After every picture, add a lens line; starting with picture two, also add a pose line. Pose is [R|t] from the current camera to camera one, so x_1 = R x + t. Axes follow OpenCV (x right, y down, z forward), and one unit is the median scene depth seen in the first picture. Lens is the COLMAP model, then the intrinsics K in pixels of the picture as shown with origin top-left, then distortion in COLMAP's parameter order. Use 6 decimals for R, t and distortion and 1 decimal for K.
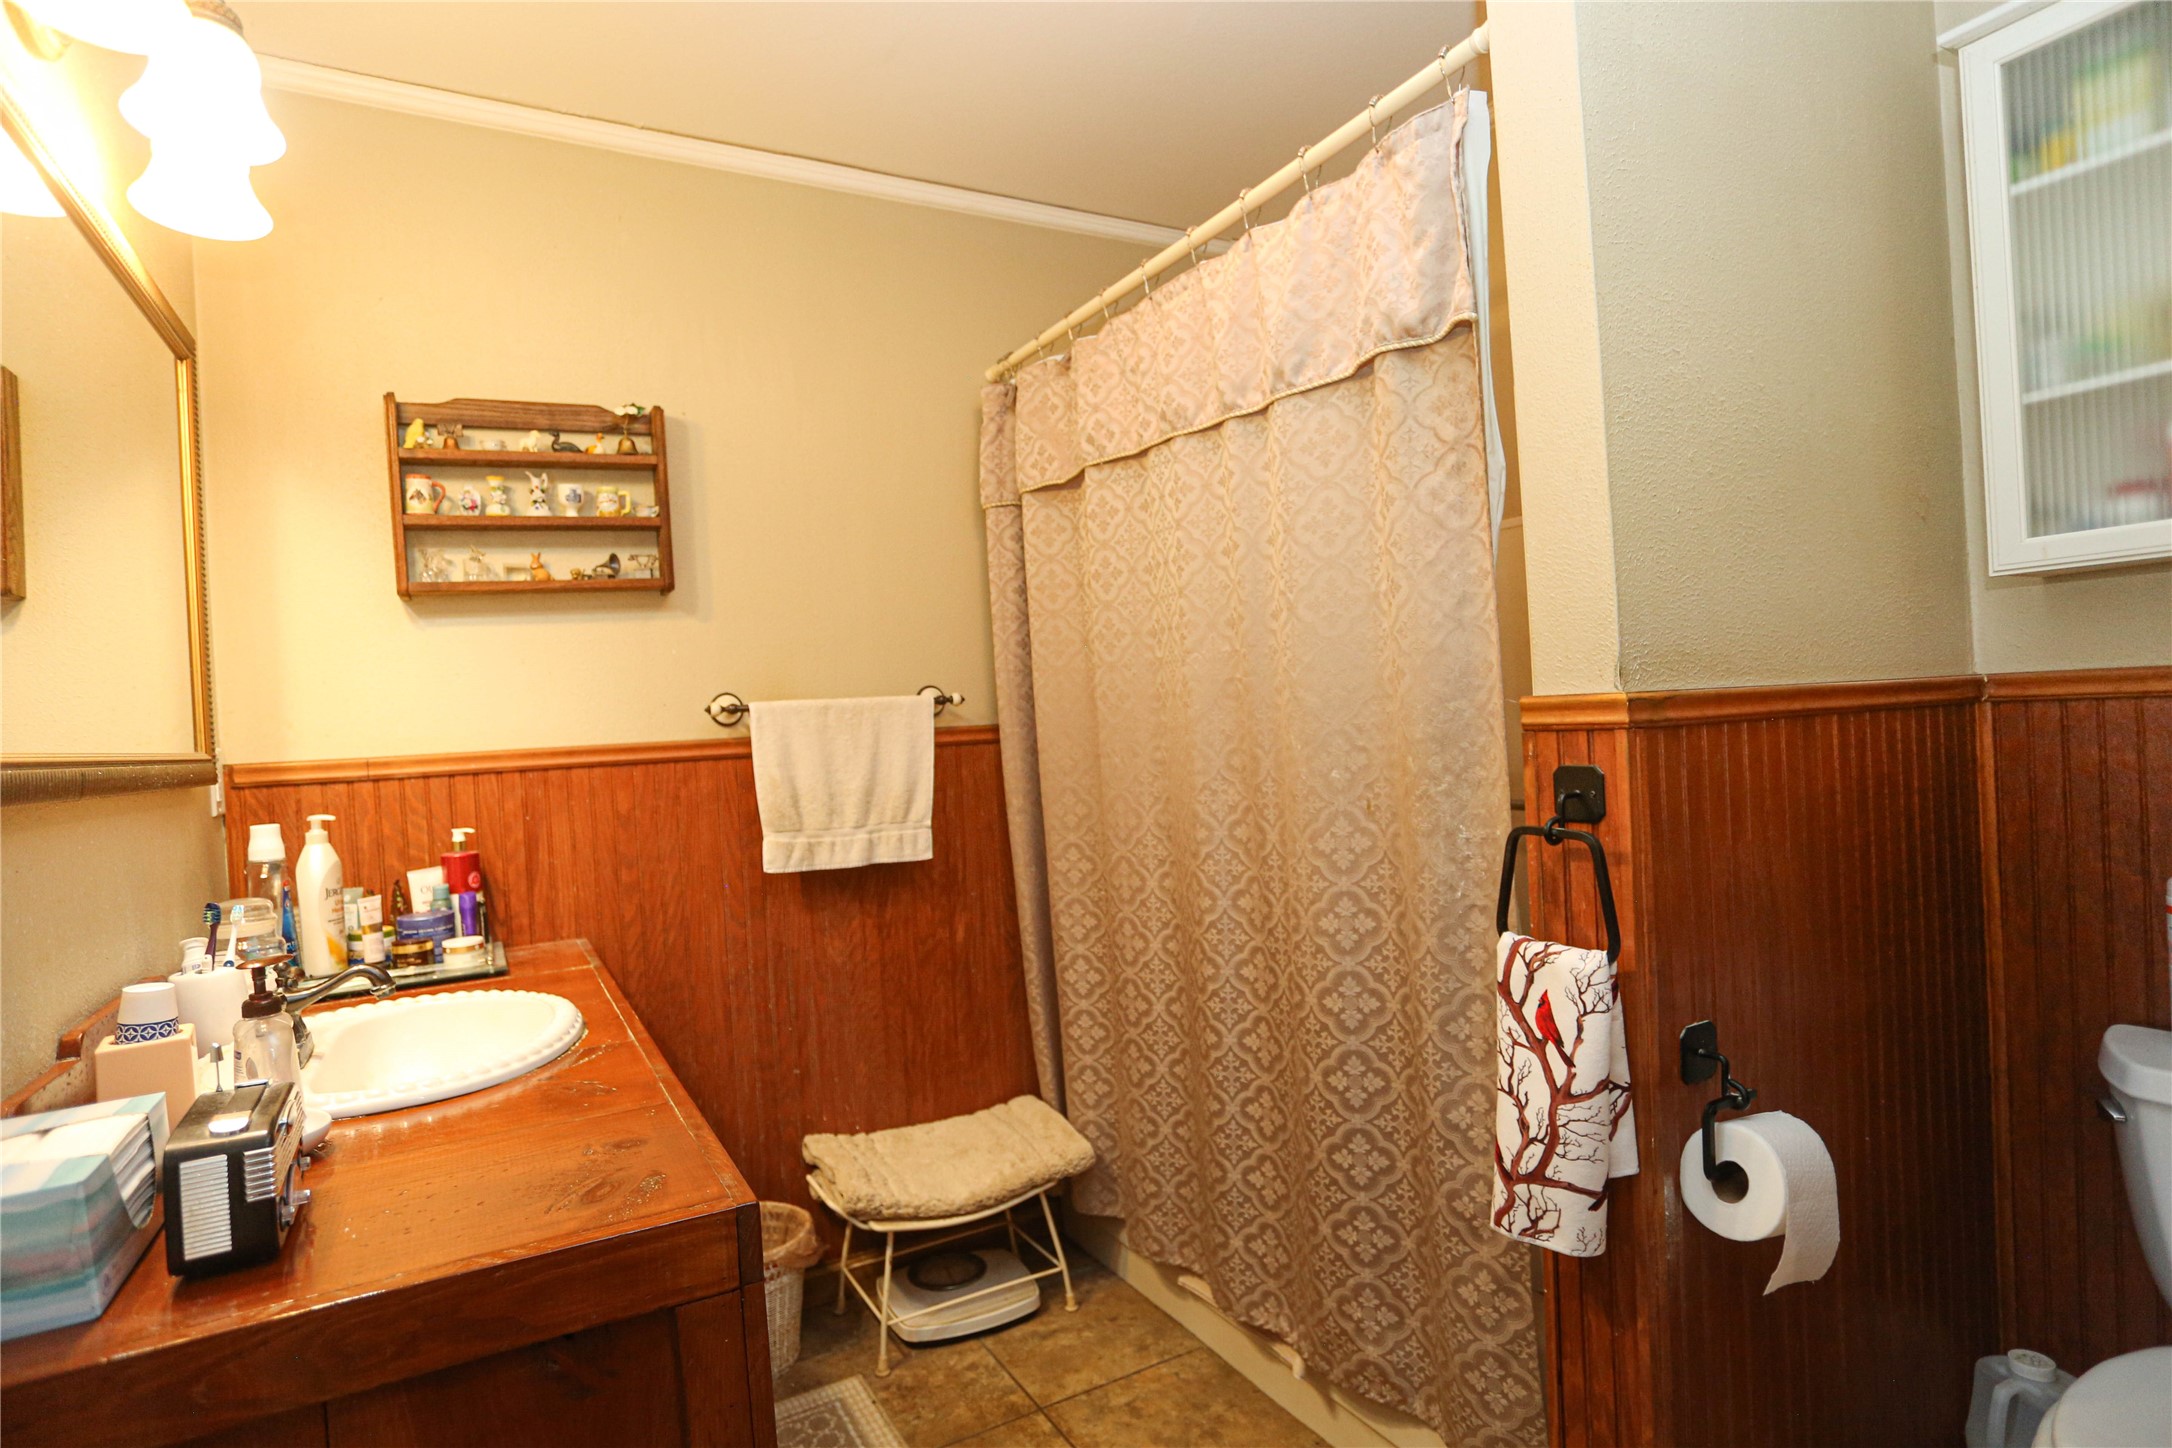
lens RADIAL K [[1133.5, 0, 1087.9], [0, 1133.5, 720.4], [0, 0, 1]] dist [-0.041943, 0.010962]
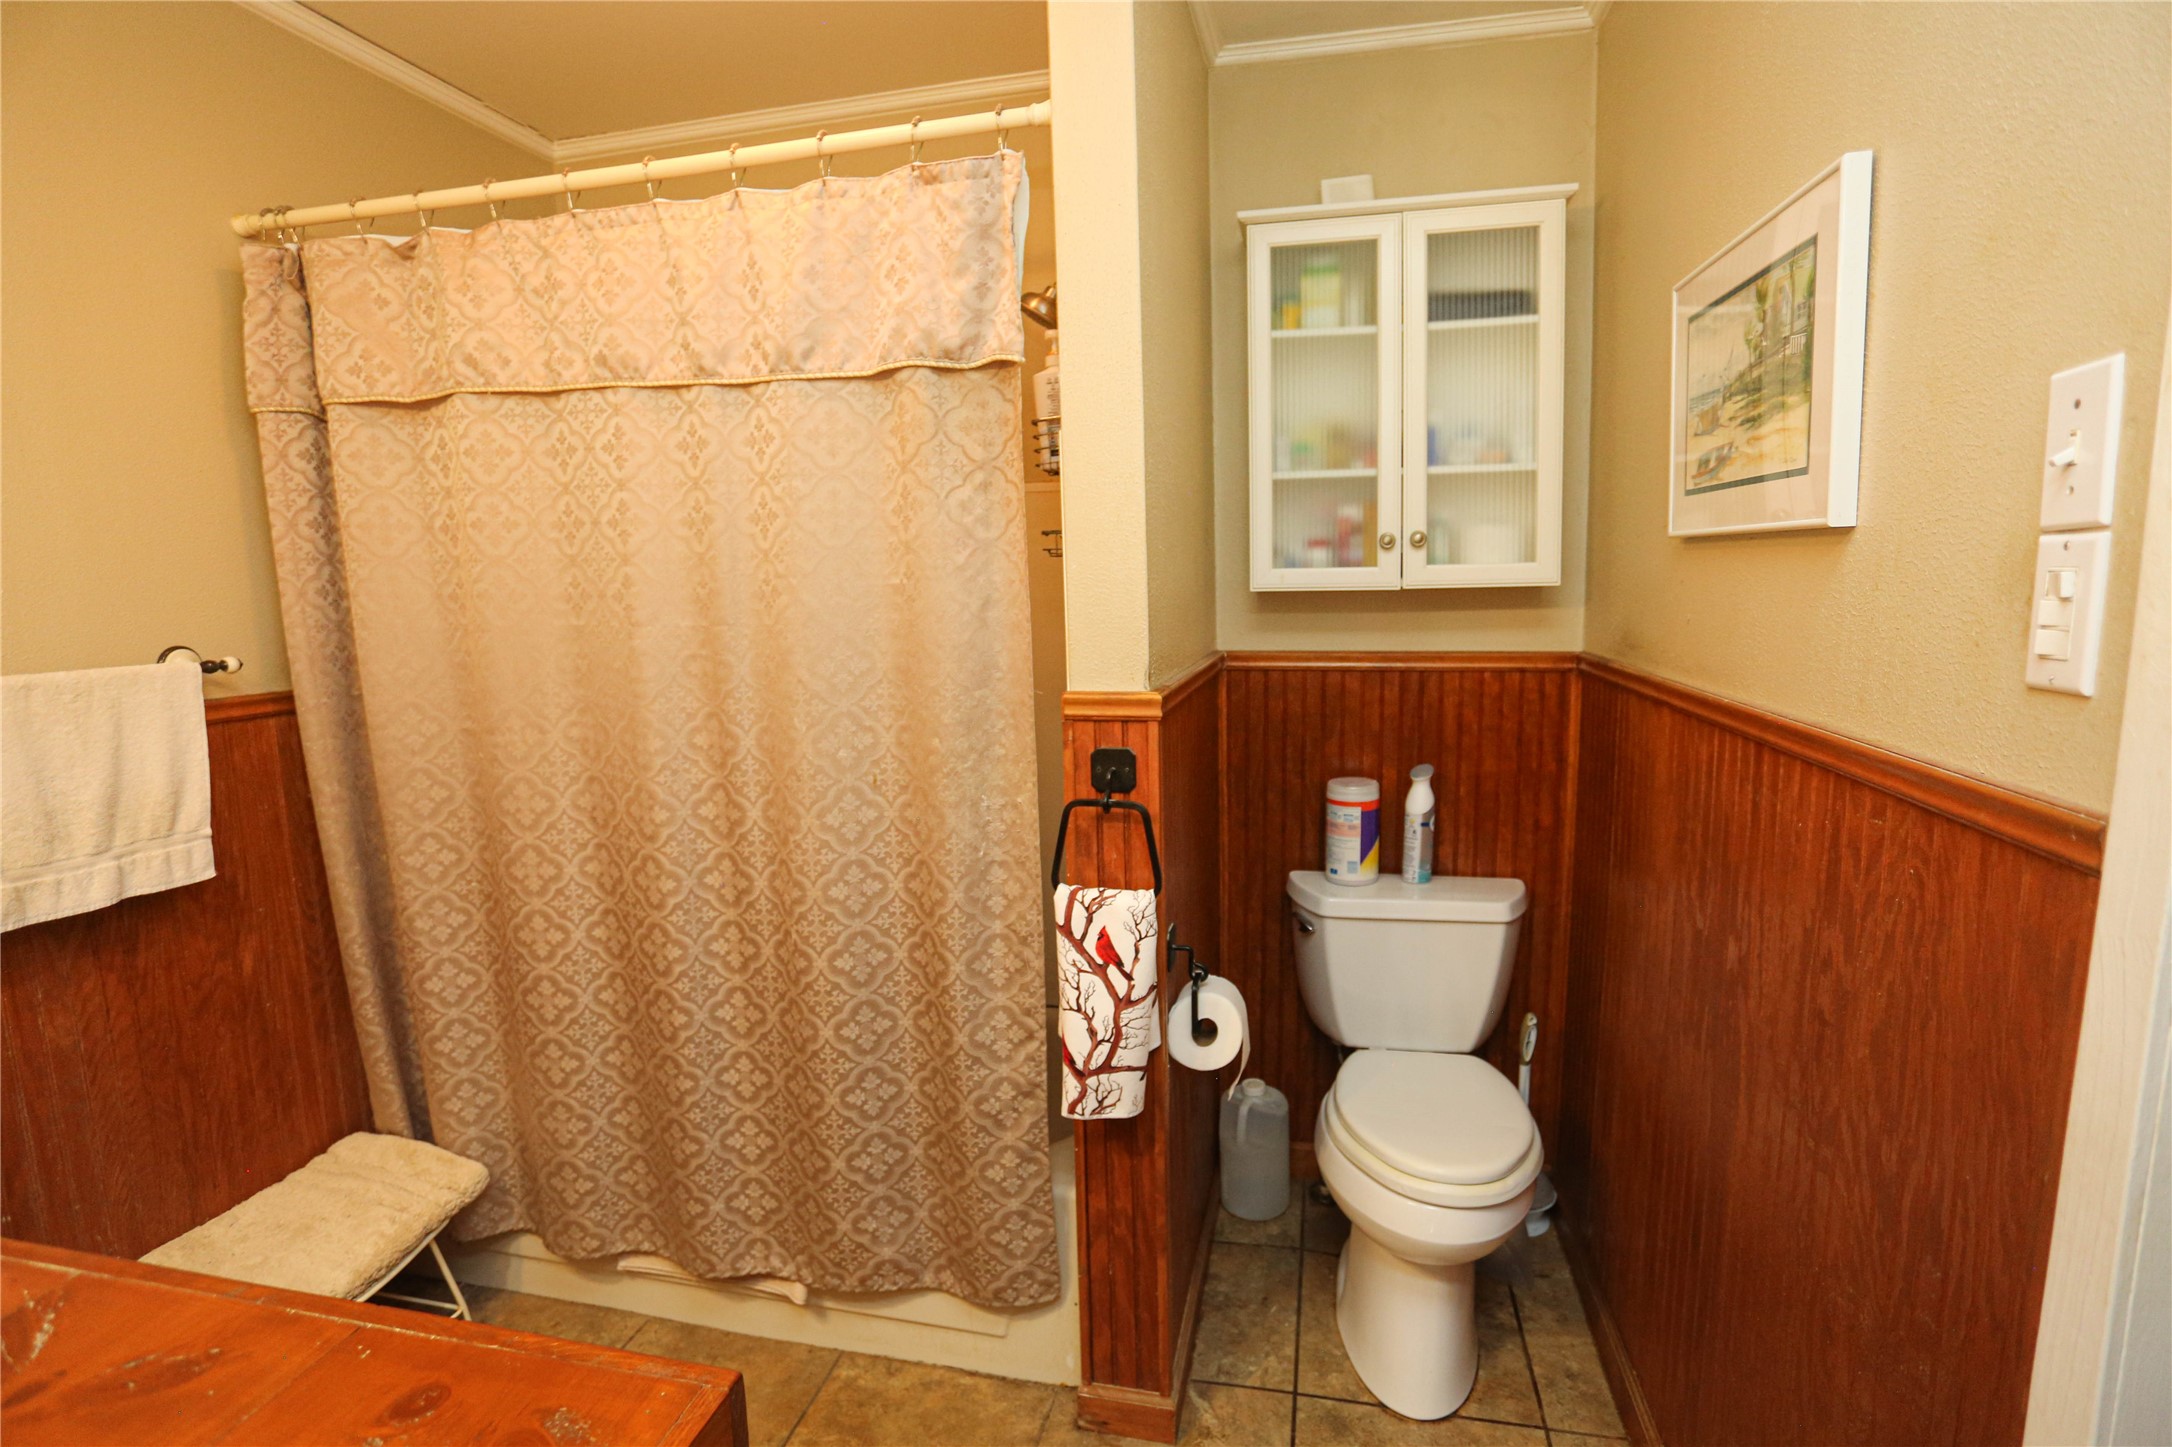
lens RADIAL K [[1057.6, 0, 1084.6], [0, 1057.6, 723.0], [0, 0, 1]] dist [-0.044781, 0.010673]
pose [[0.674219, -0.062999, 0.735840, -0.407037], [-0.011941, 0.995295, 0.096154, -0.089871], [-0.738435, -0.073615, 0.670294, 0.191943]]
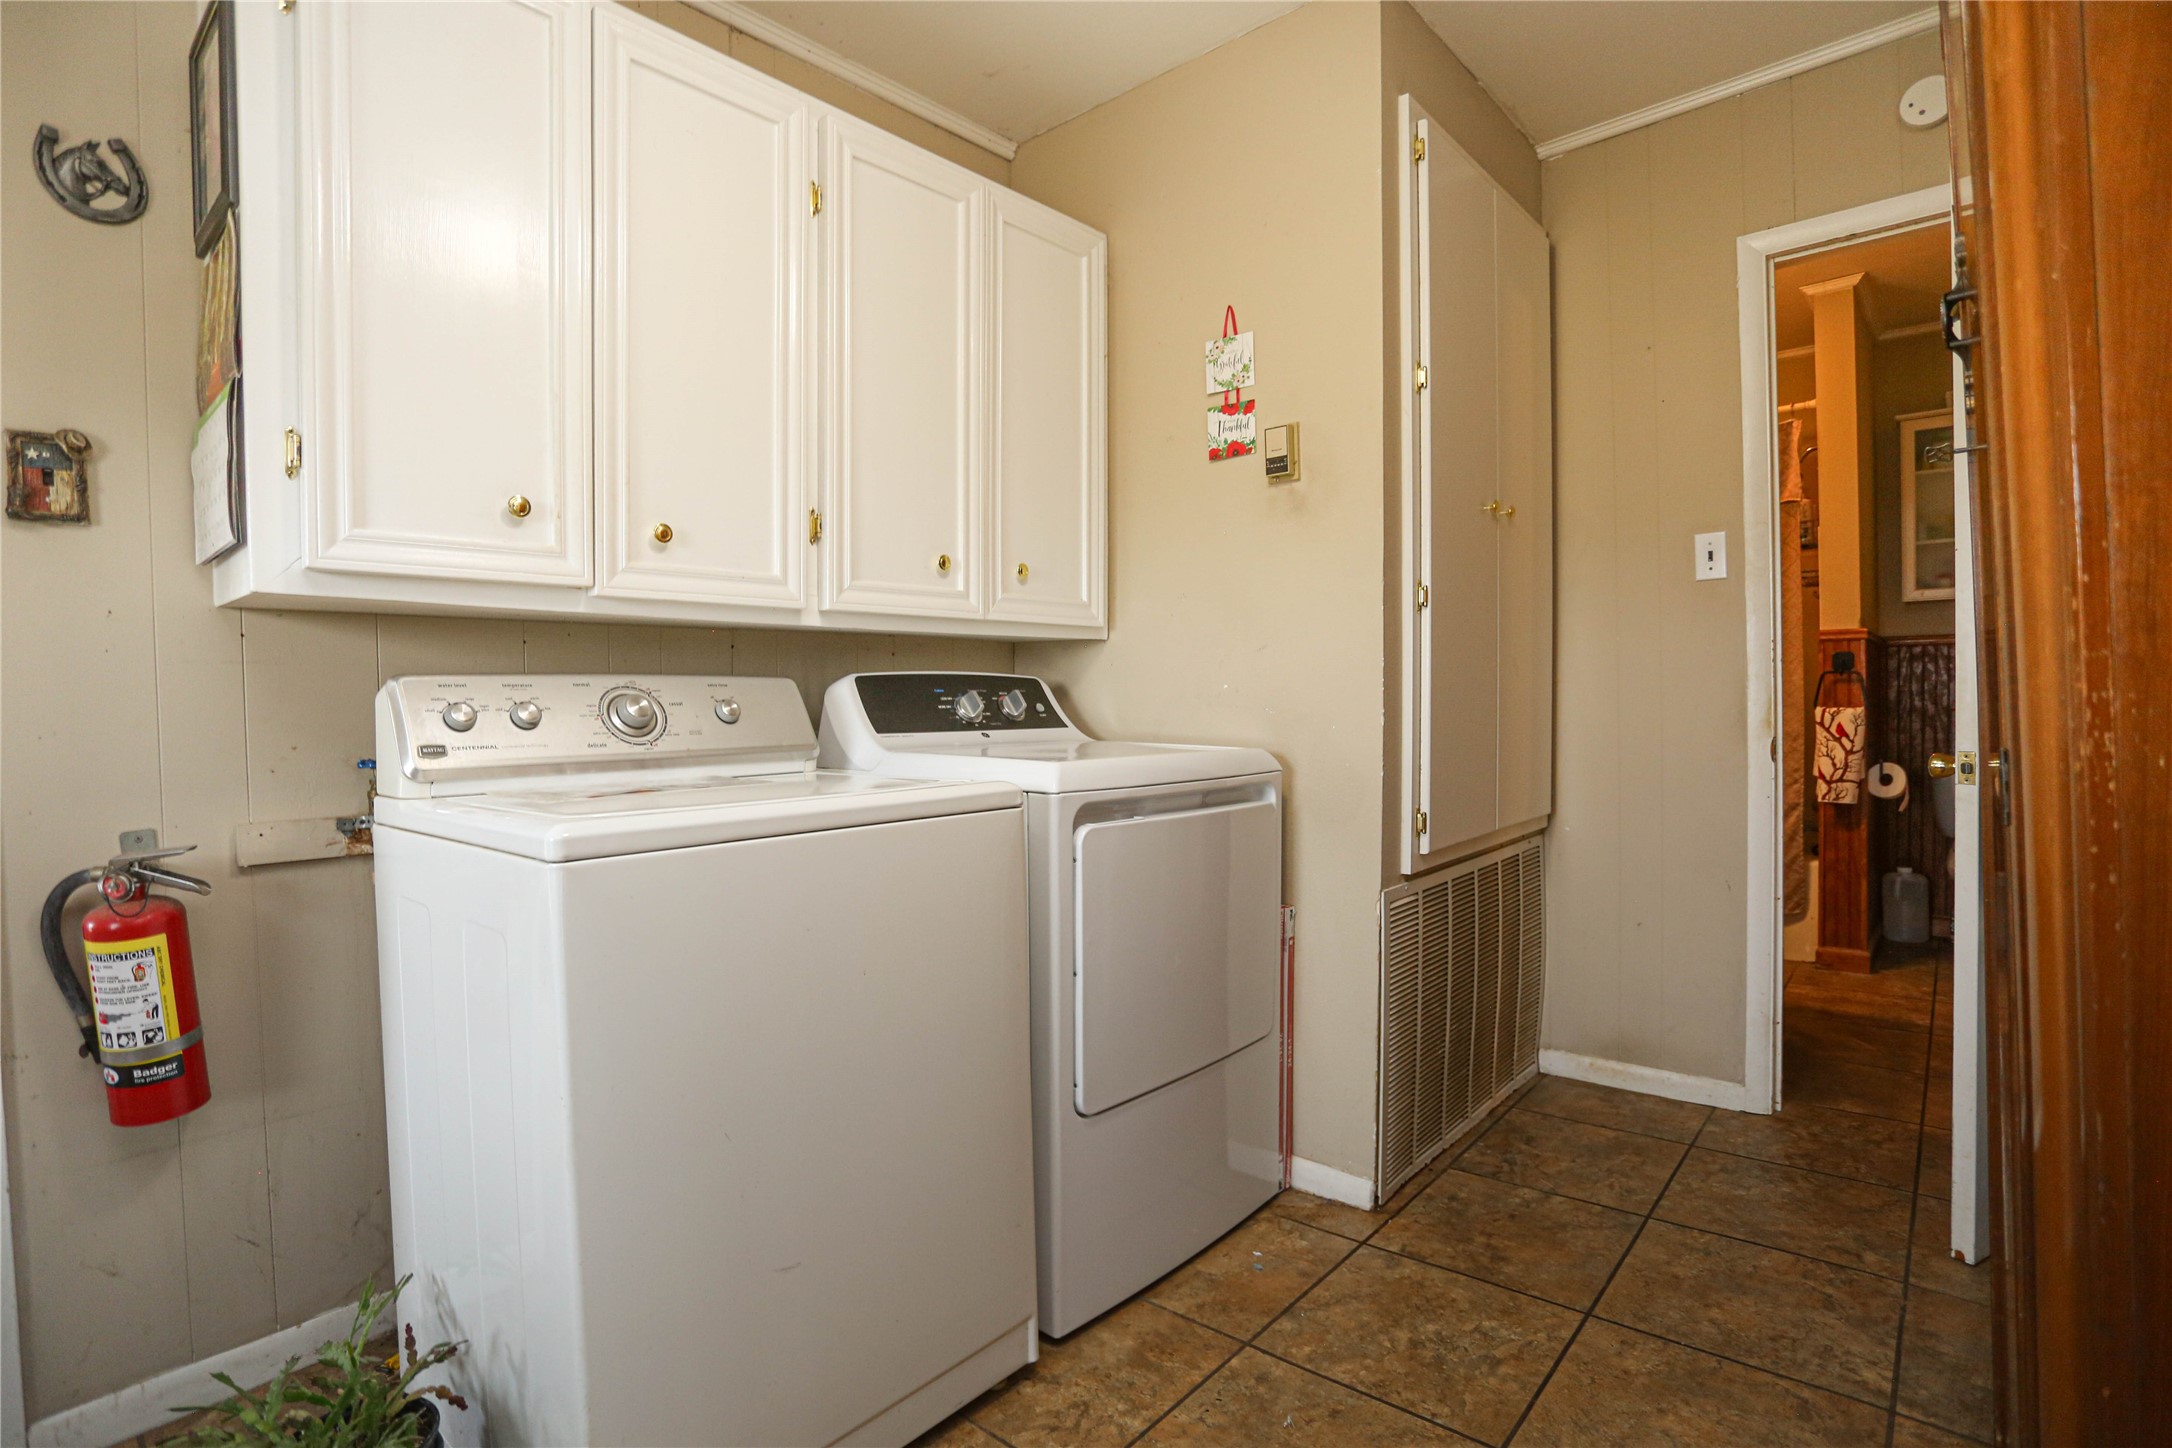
lens RADIAL K [[1057.6, 0, 1097.8], [0, 1057.6, 715.5], [0, 0, 1]] dist [-0.044781, 0.010673]
pose [[0.936439, 0.037399, 0.348832, -2.151002], [-0.037541, 0.999275, -0.006353, 0.270997], [-0.348816, -0.007147, 0.937164, -0.834633]]
